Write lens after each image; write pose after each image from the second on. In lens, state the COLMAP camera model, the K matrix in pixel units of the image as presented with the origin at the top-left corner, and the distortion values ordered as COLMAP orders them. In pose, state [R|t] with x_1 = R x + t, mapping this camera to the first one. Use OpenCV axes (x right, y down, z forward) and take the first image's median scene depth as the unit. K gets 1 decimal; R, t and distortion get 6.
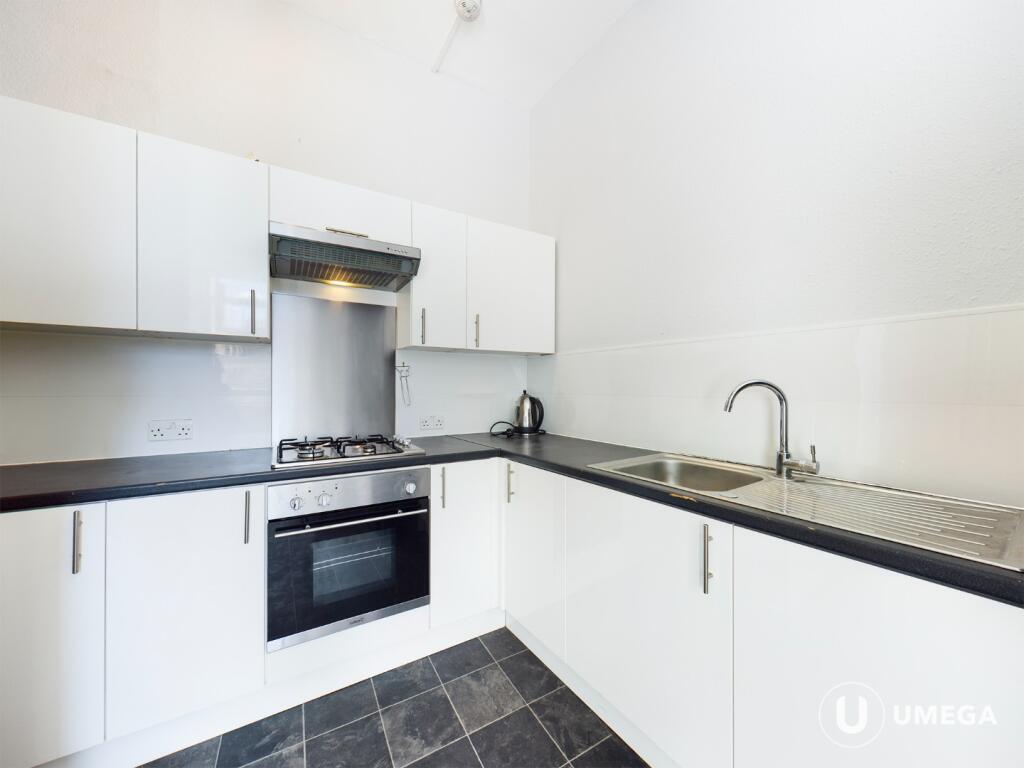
lens RADIAL K [[374.7, 0, 504.4], [0, 374.7, 387.2], [0, 0, 1]] dist [-0.000658, -0.000231]
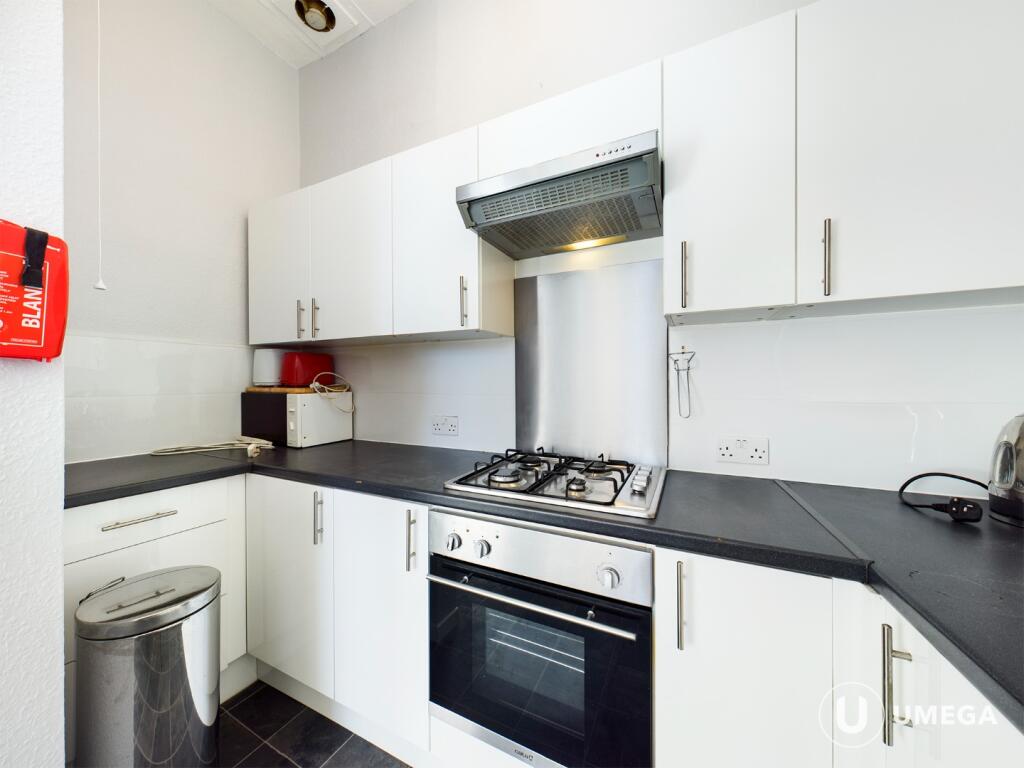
lens RADIAL K [[374.7, 0, 509.1], [0, 374.7, 383.5], [0, 0, 1]] dist [-0.000658, -0.000231]
pose [[0.536540, 0.003026, -0.843870, 0.106608], [0.003211, 0.999979, 0.005628, -0.011130], [0.843869, -0.005729, 0.536519, 0.520614]]
